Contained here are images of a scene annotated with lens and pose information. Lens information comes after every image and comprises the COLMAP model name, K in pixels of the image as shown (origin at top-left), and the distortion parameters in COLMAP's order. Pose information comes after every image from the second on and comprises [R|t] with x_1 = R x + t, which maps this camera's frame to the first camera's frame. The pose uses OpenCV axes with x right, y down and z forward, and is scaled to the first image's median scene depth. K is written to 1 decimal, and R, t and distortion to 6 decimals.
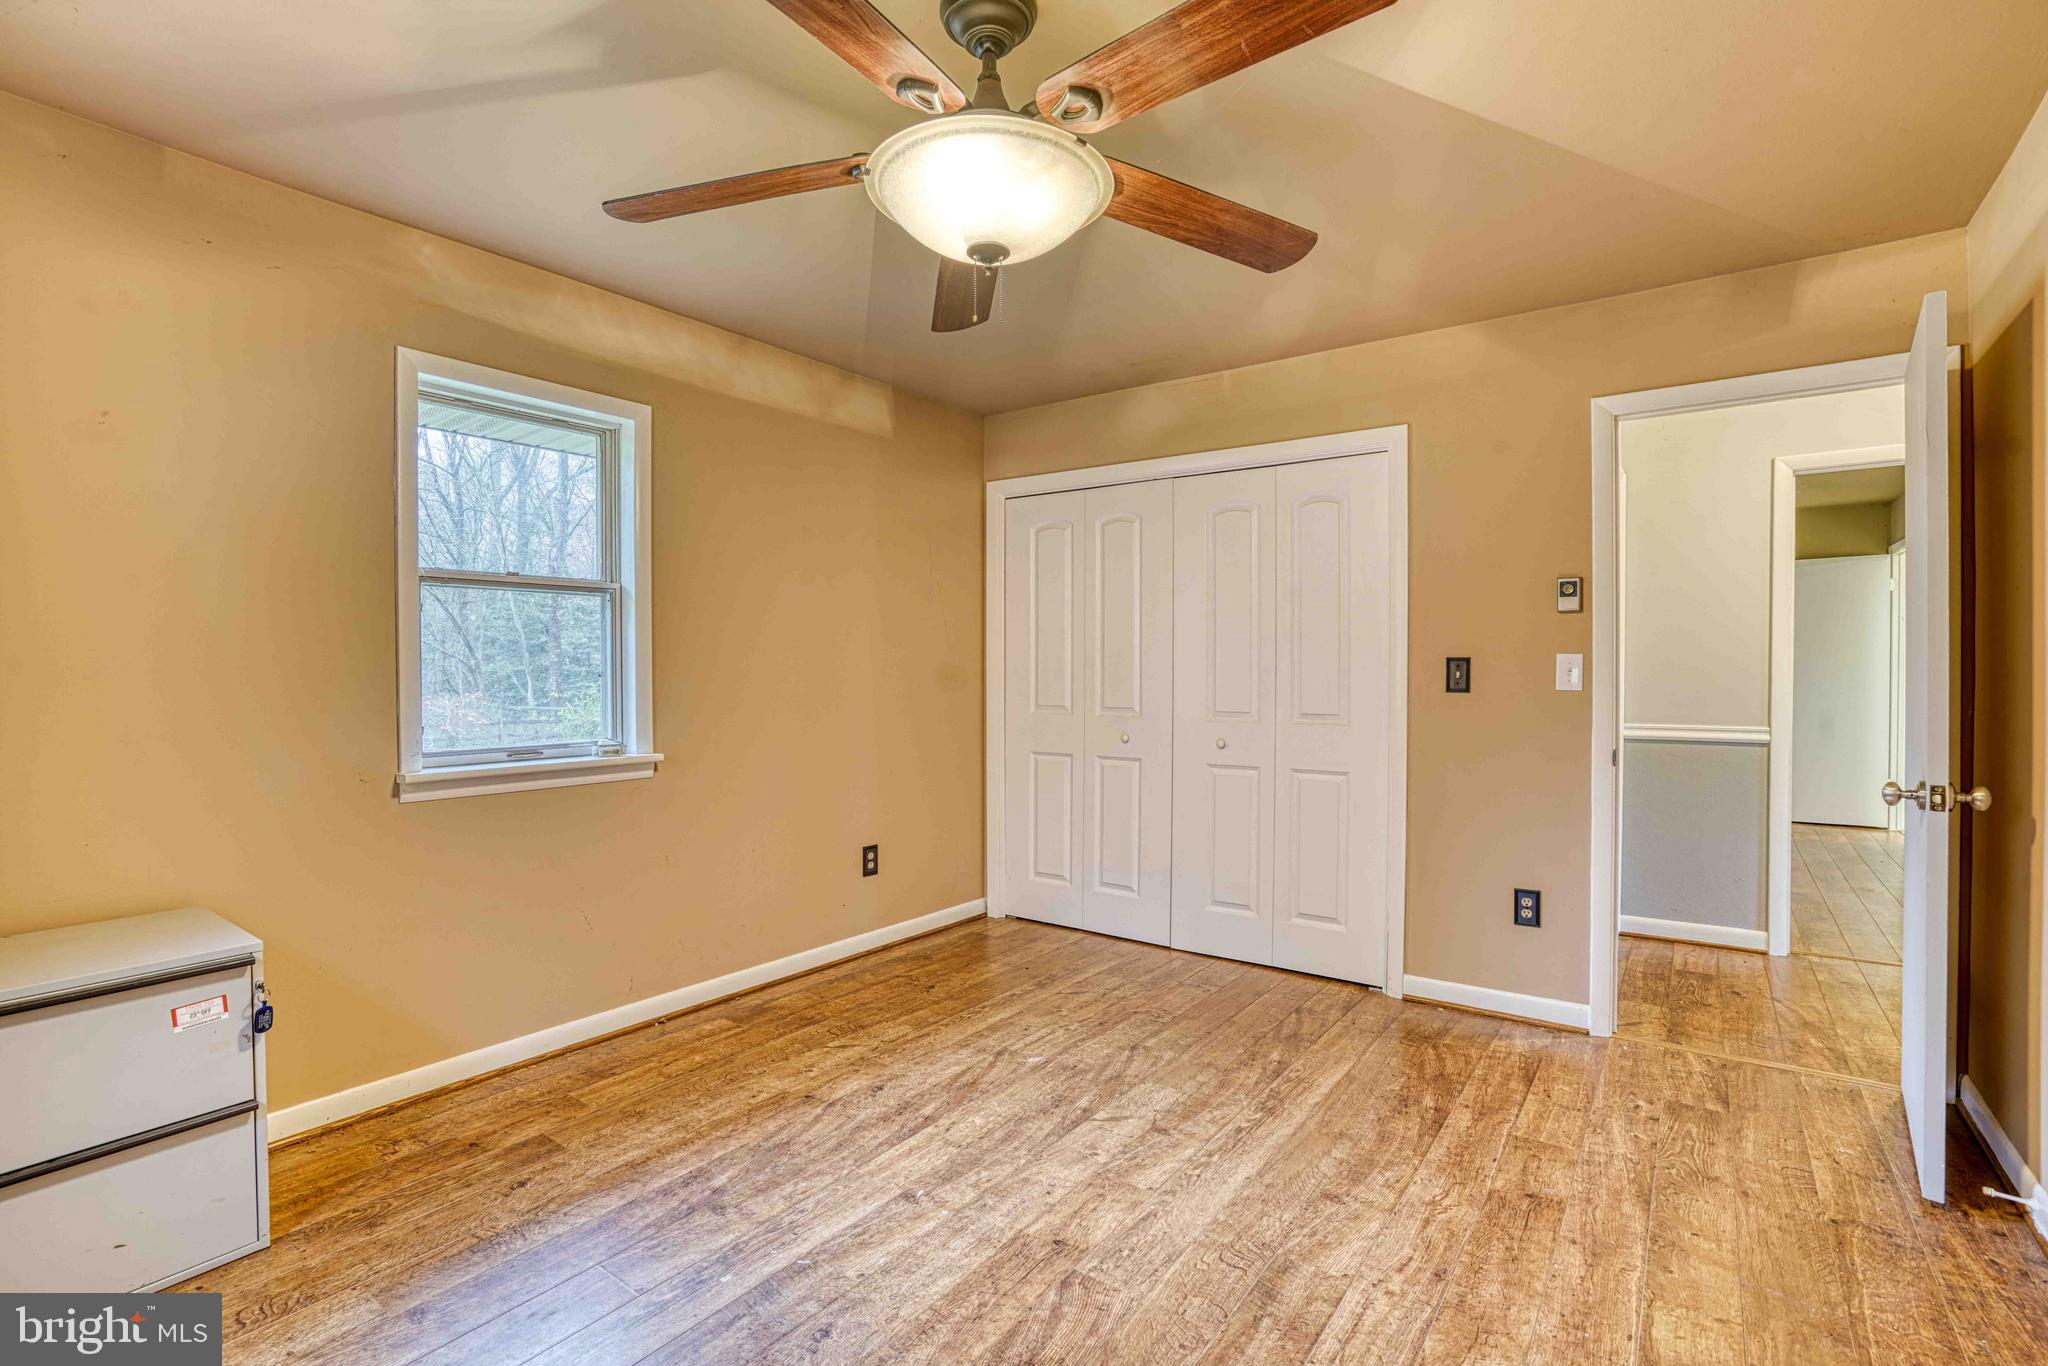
lens RADIAL K [[943.9, 0, 1007.4], [0, 943.9, 687.0], [0, 0, 1]] dist [-0.063567, 0.026759]
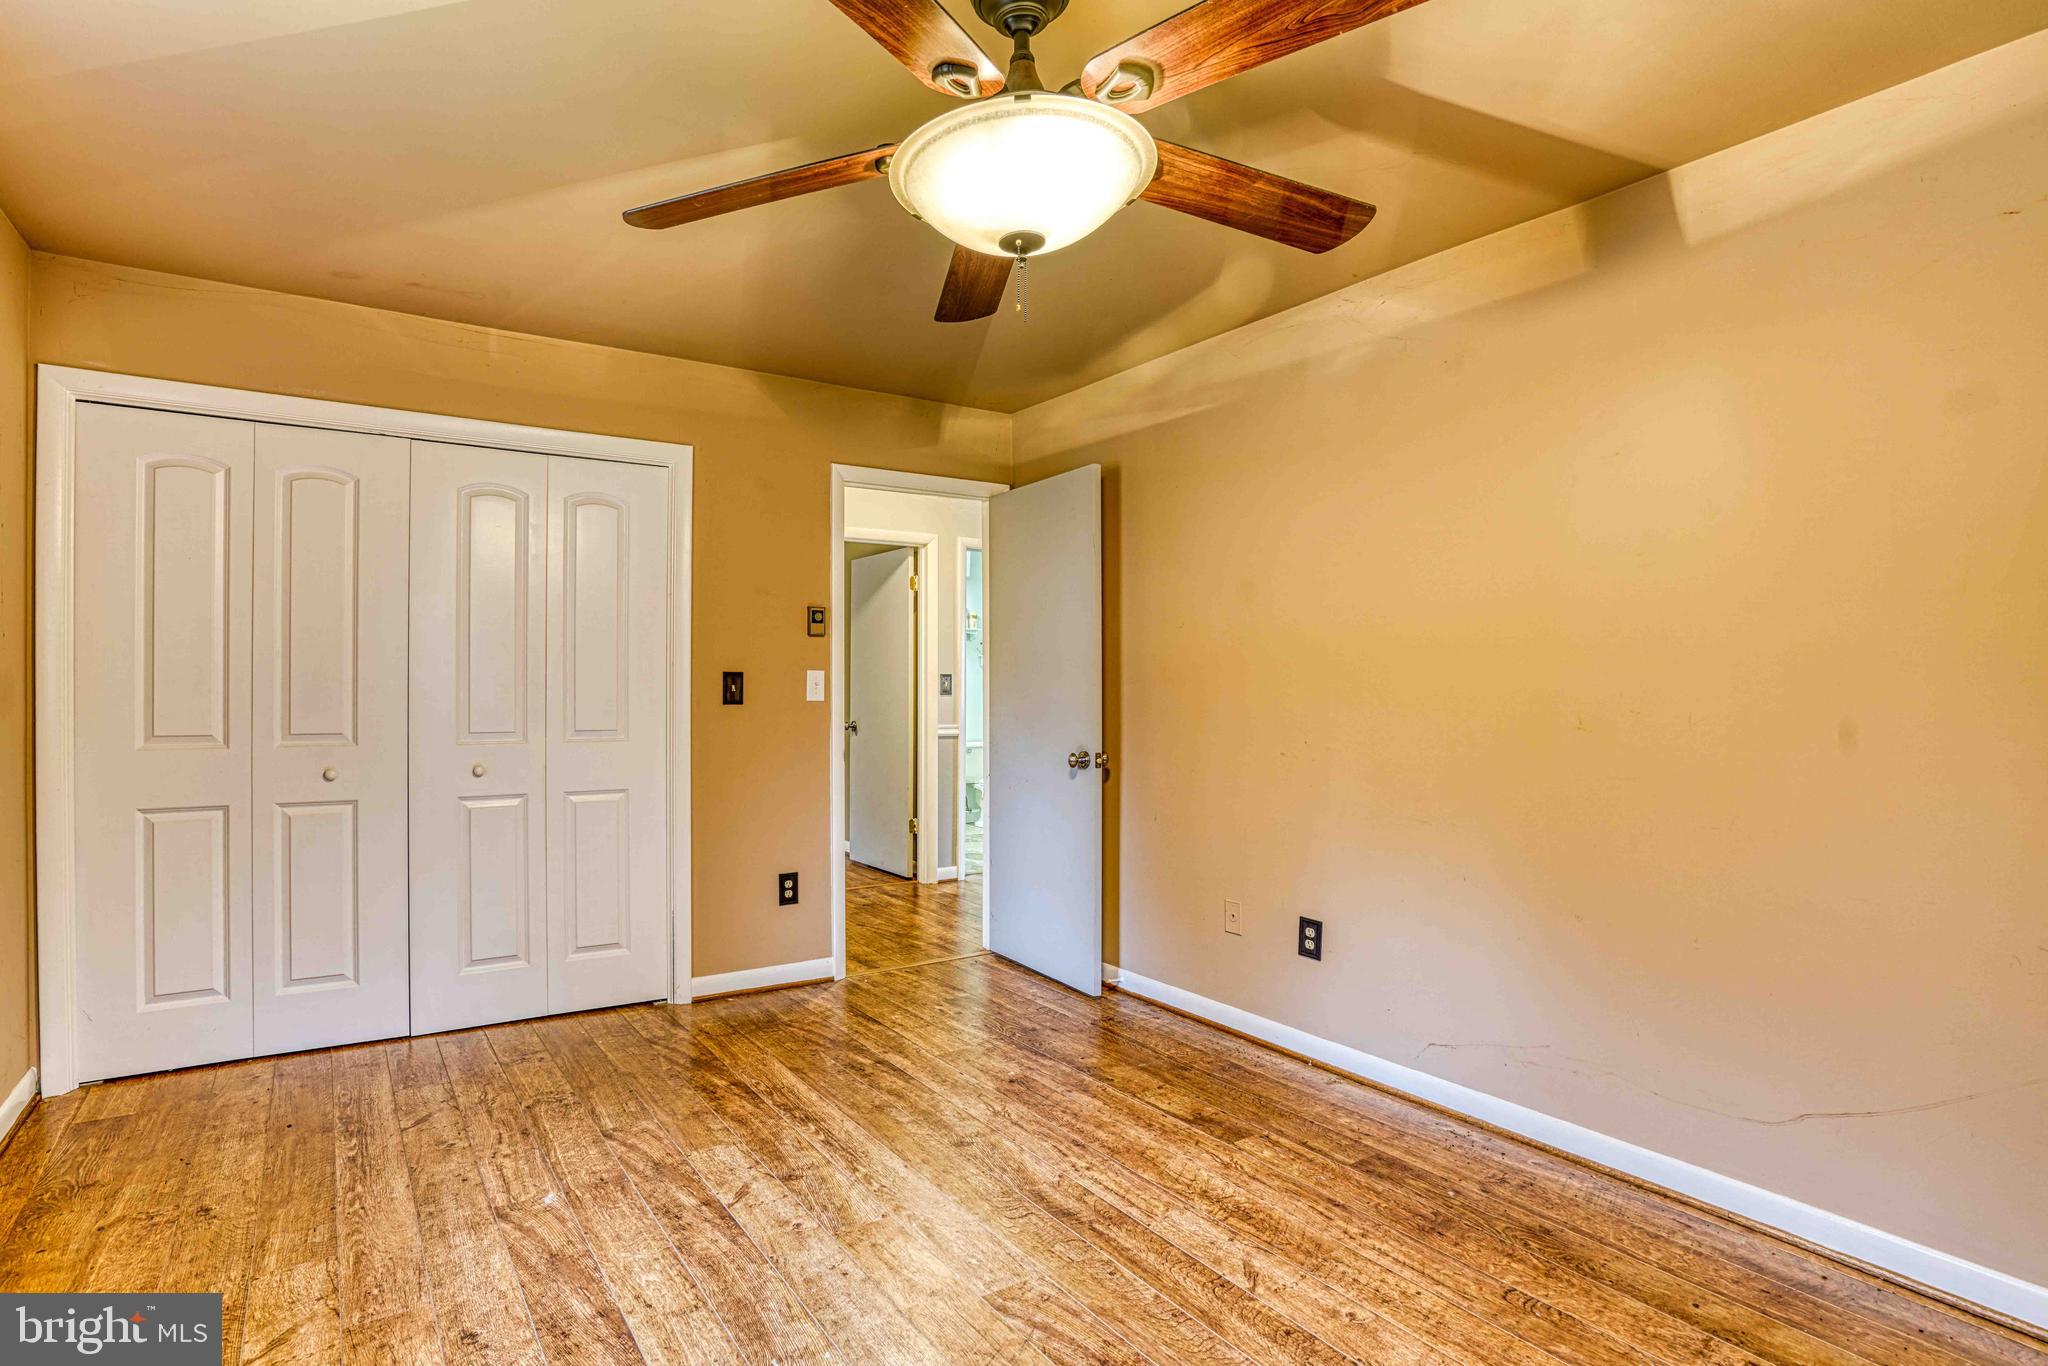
lens RADIAL K [[988.6, 0, 891.4], [0, 988.6, 689.8], [0, 0, 1]] dist [-0.062458, 0.032664]
pose [[0.392437, -0.001576, 0.919777, -0.591712], [0.011459, 0.999929, -0.003175, -0.006055], [-0.919707, 0.011786, 0.392428, 0.443072]]
